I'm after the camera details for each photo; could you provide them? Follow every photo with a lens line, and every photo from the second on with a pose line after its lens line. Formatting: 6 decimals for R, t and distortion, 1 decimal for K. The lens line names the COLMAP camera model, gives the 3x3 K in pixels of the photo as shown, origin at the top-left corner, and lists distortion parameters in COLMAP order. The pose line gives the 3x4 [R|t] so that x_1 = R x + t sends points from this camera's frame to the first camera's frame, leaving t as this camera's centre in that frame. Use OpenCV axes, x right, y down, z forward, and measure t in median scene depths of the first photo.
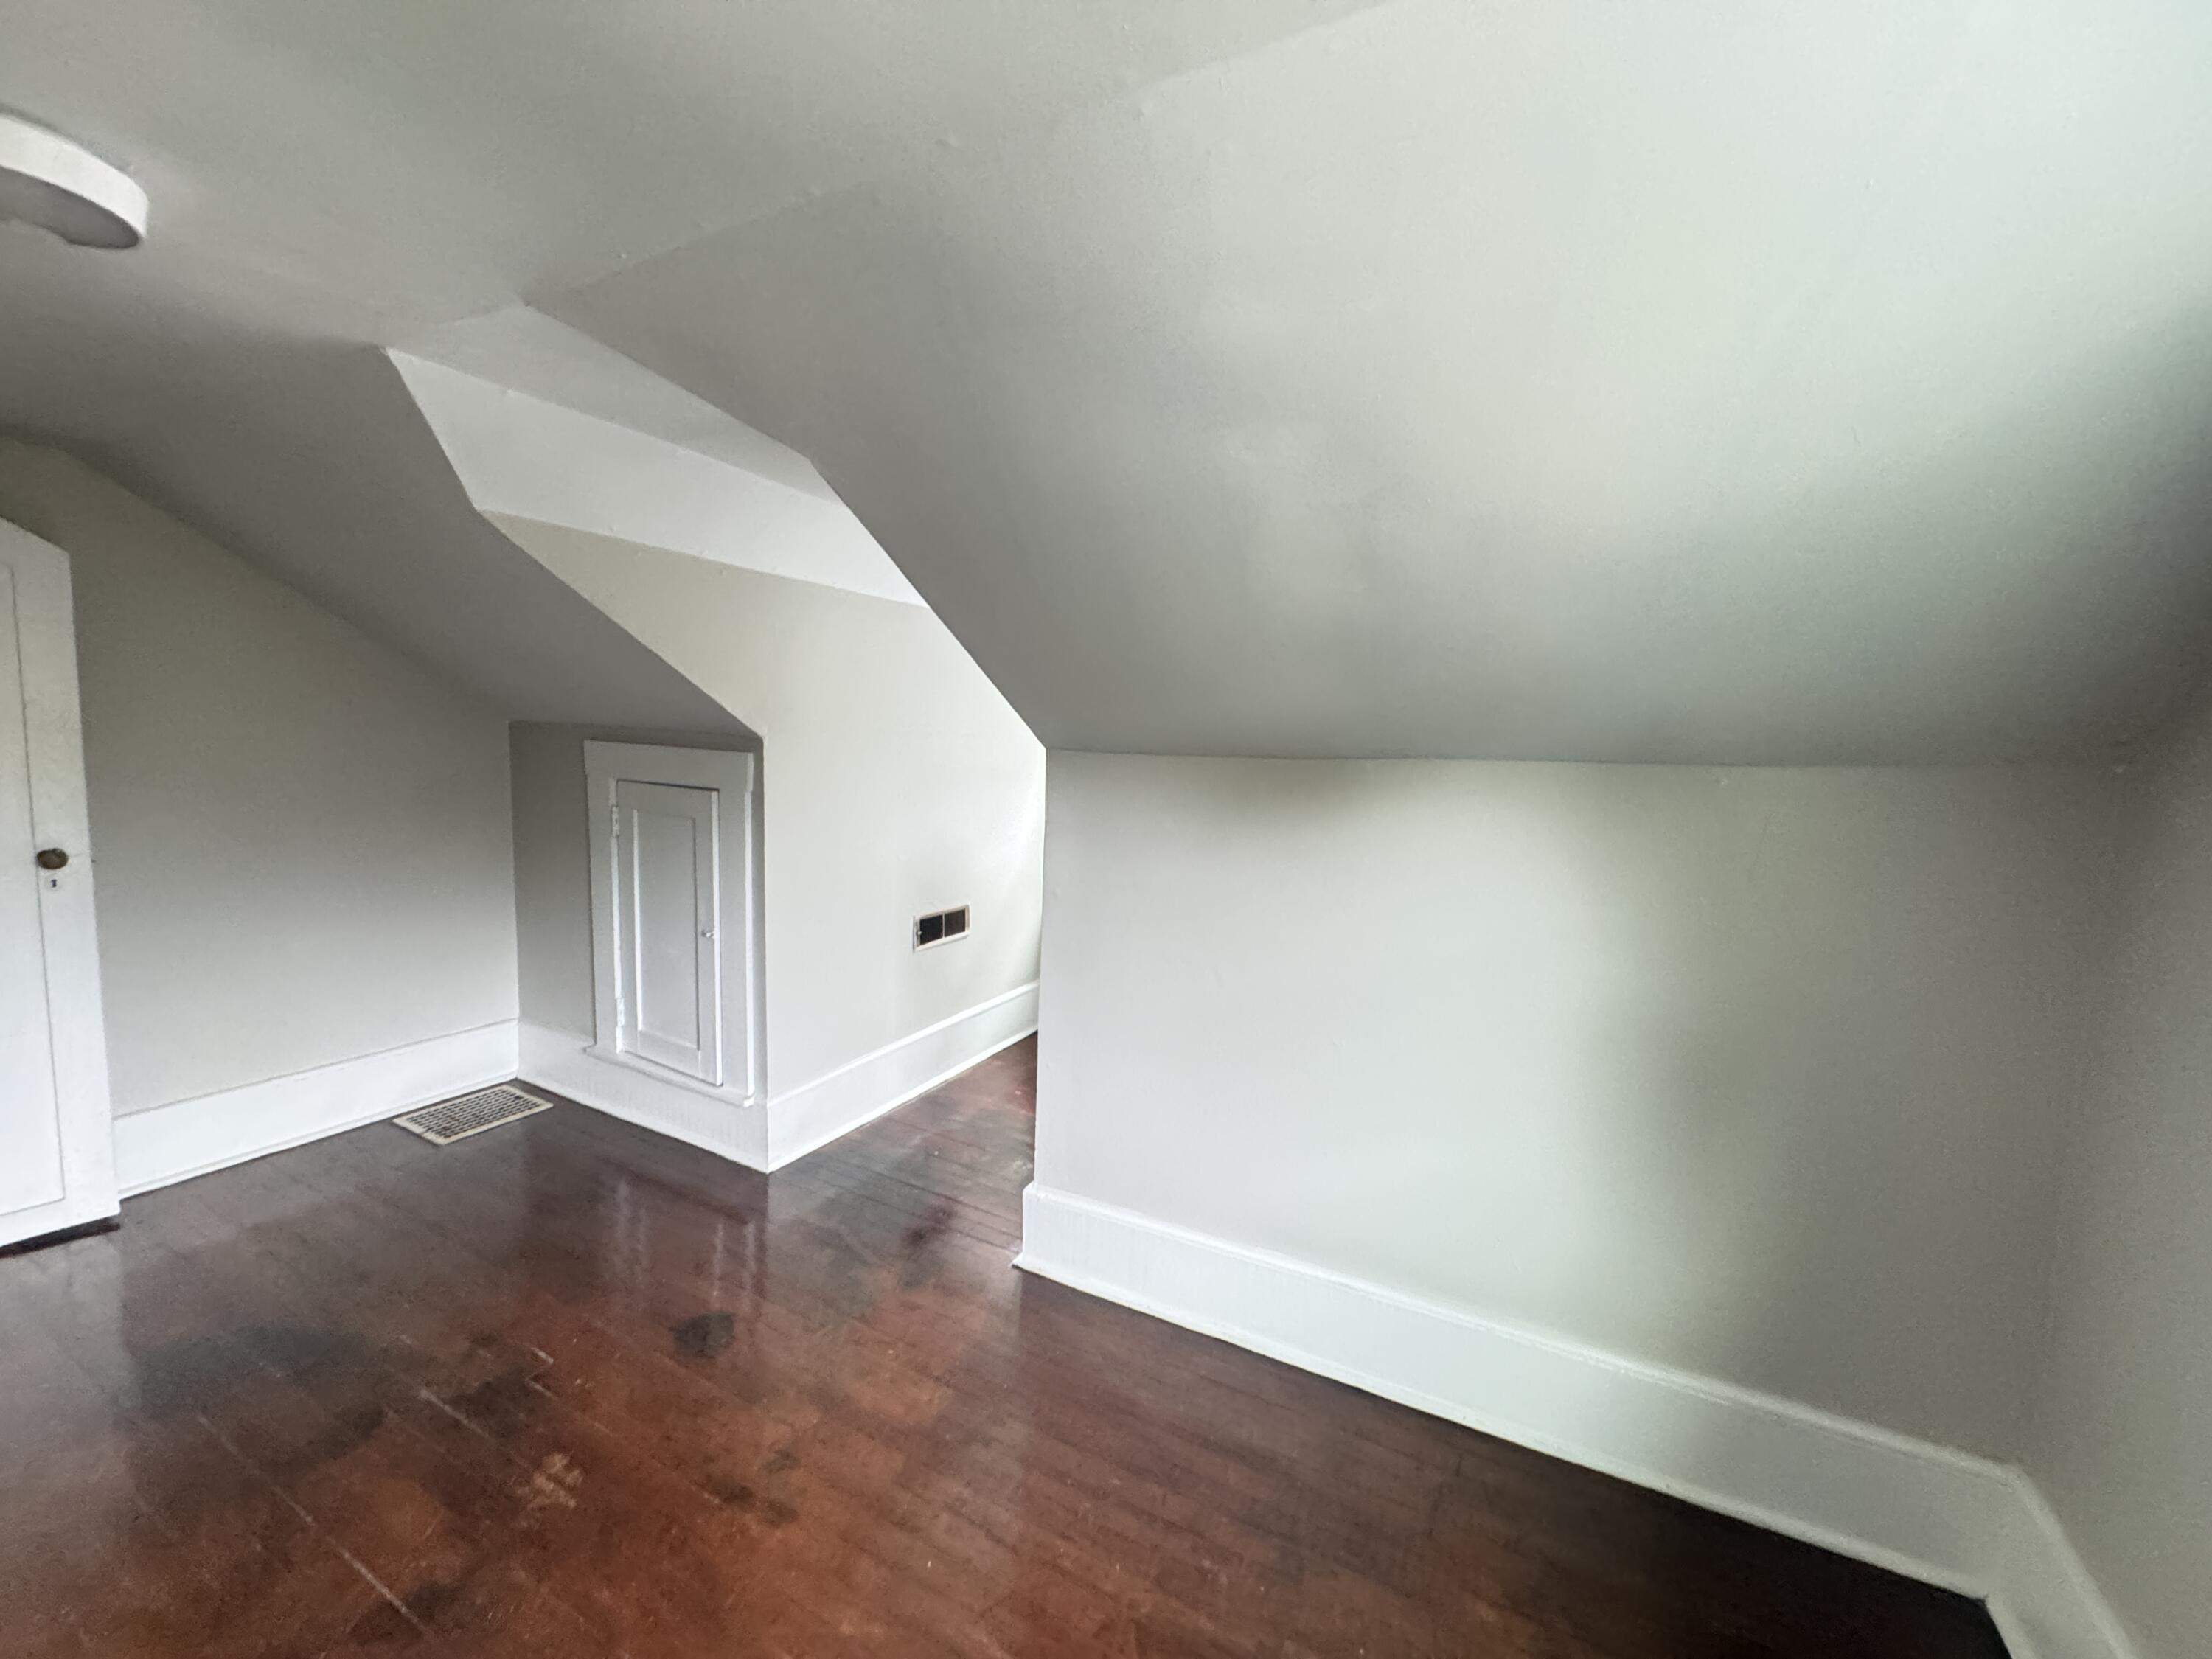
lens RADIAL K [[879.1, 0, 1095.6], [0, 879.1, 830.8], [0, 0, 1]] dist [-0.003116, 0.000616]
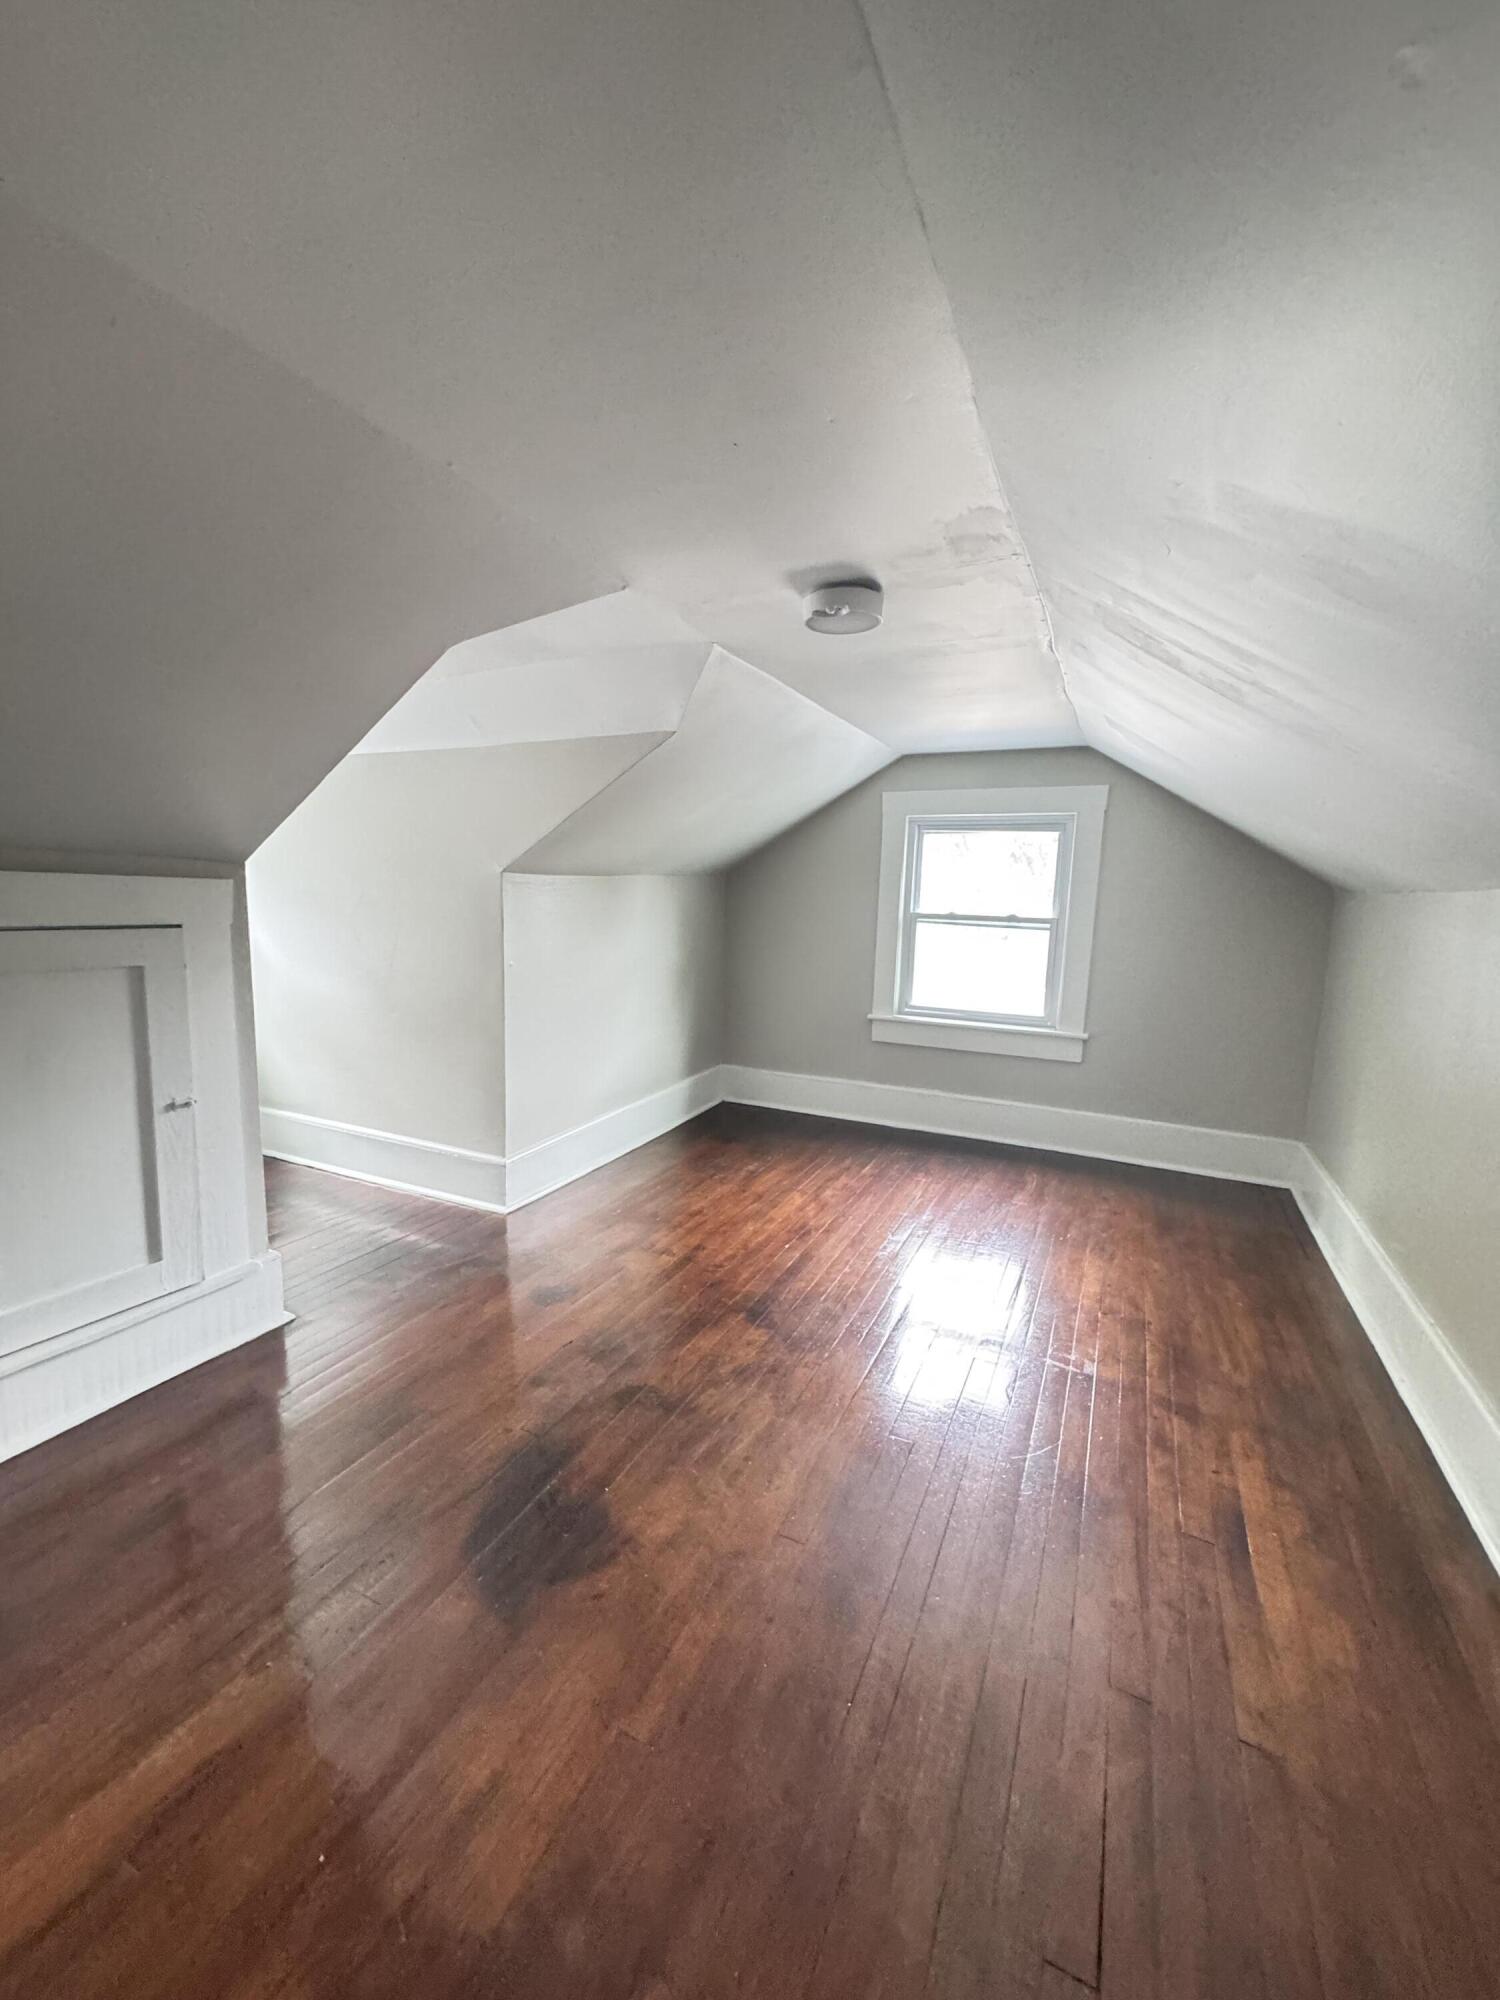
lens RADIAL K [[794.9, 0, 751.2], [0, 794.9, 1002.5], [0, 0, 1]] dist [-0.003116, 0.000616]
pose [[-0.040562, -0.175001, 0.983732, -1.695273], [0.079466, 0.980859, 0.177766, -0.092451], [-0.996012, 0.085383, -0.025879, 0.702195]]
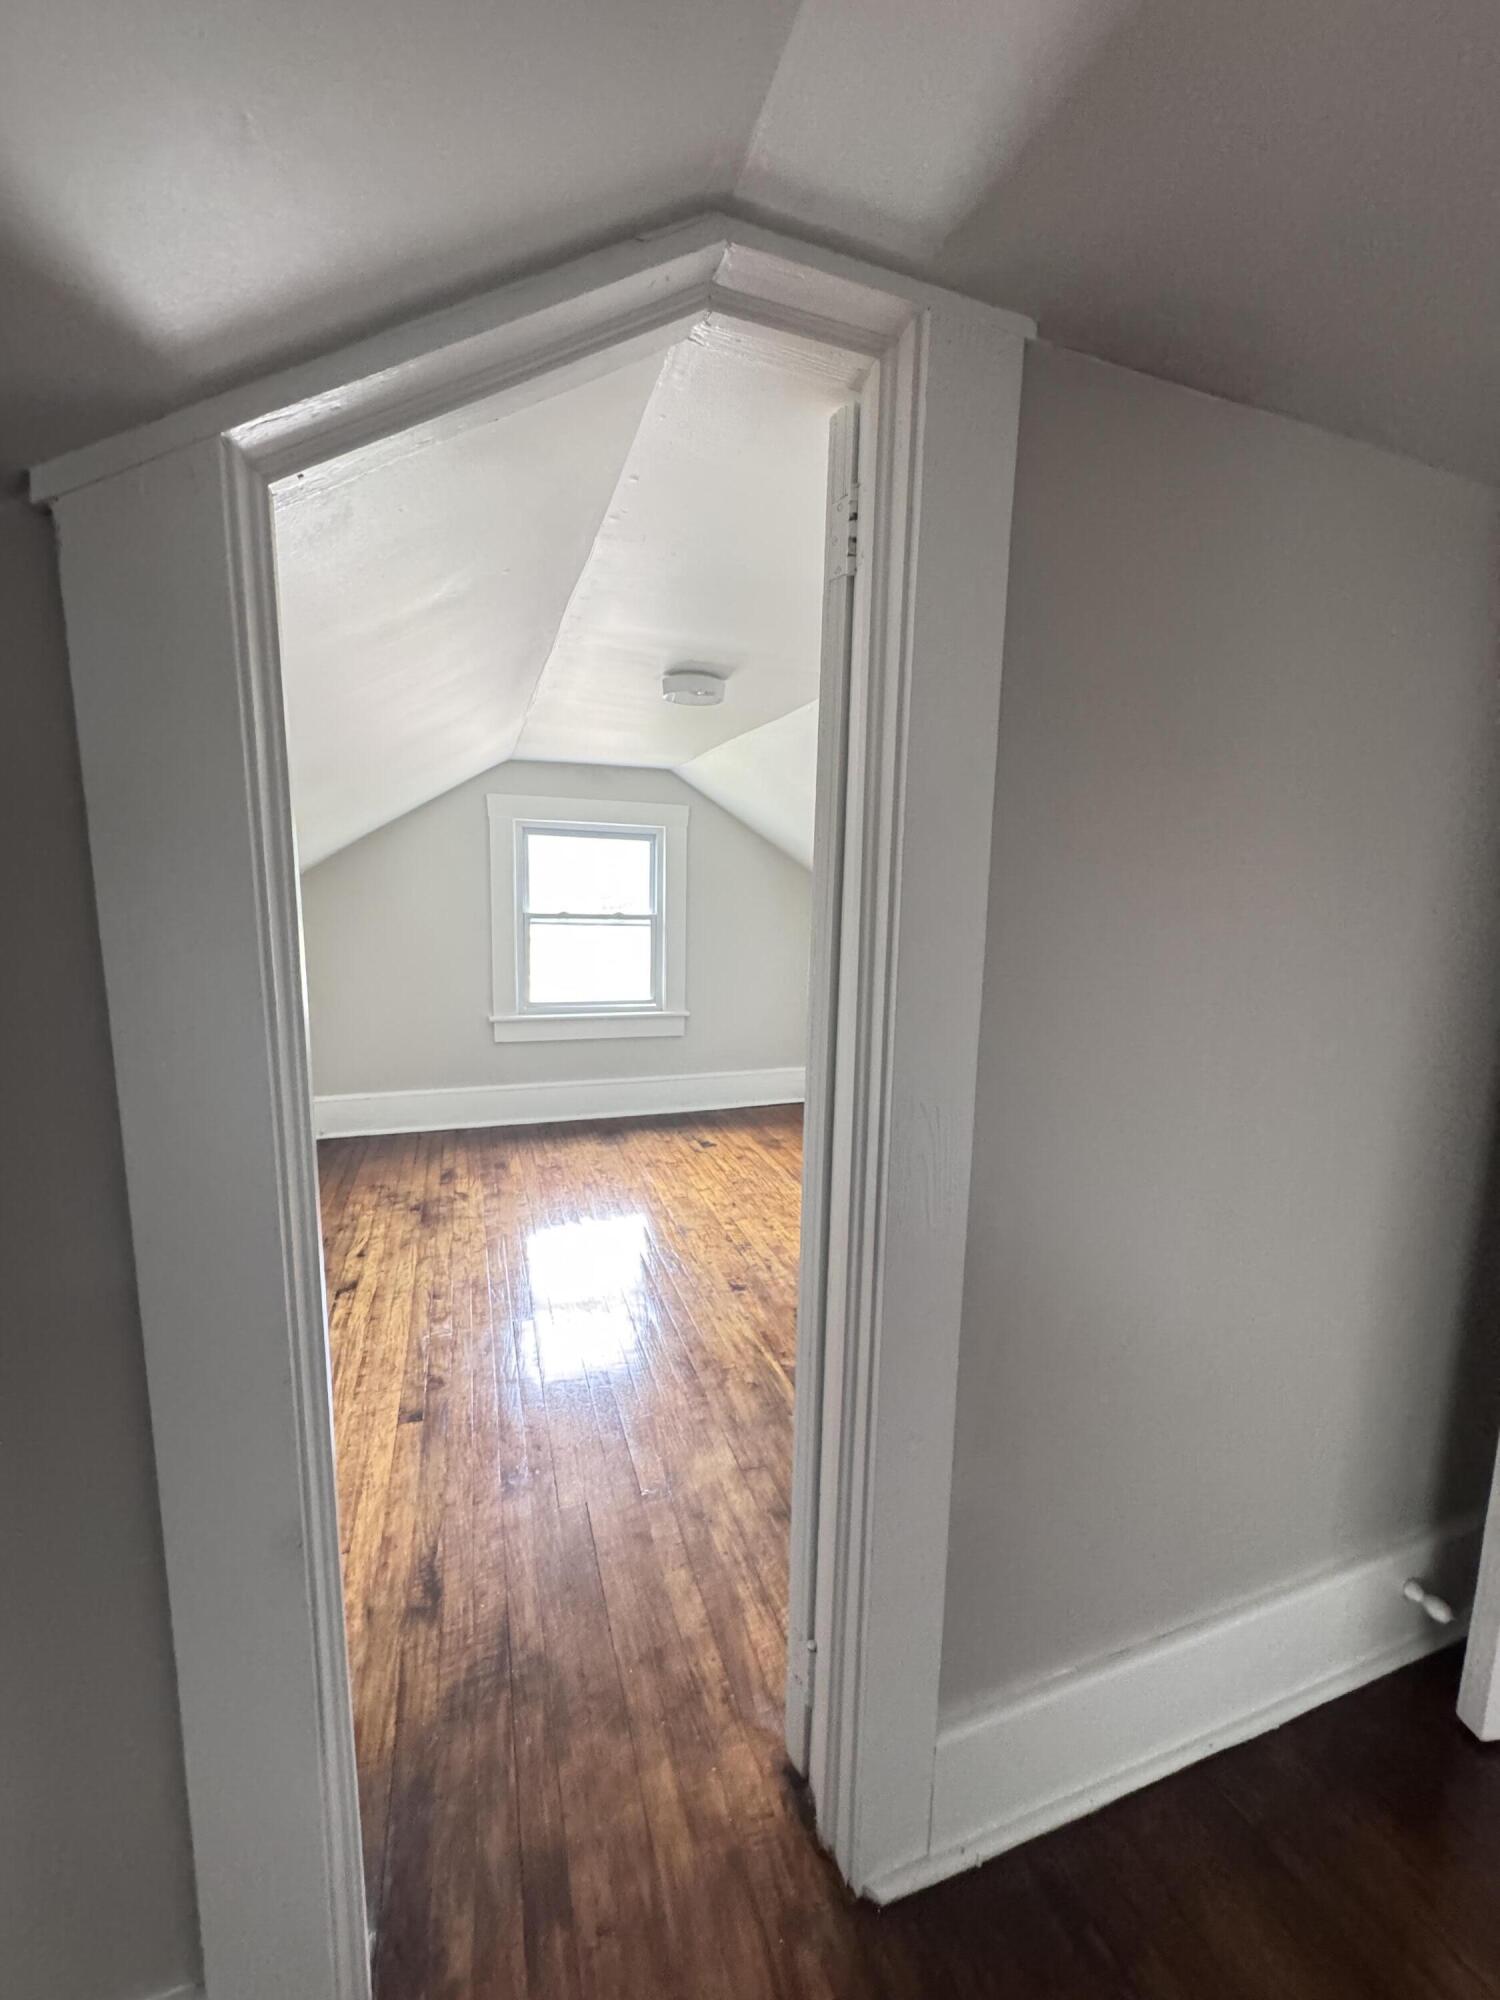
lens RADIAL K [[794.9, 0, 750.8], [0, 794.9, 999.6], [0, 0, 1]] dist [-0.003116, 0.000616]
pose [[-0.740348, -0.146827, 0.655993, -1.489374], [0.018770, 0.970959, 0.238507, -0.198649], [-0.671962, 0.188892, -0.716092, 1.418349]]
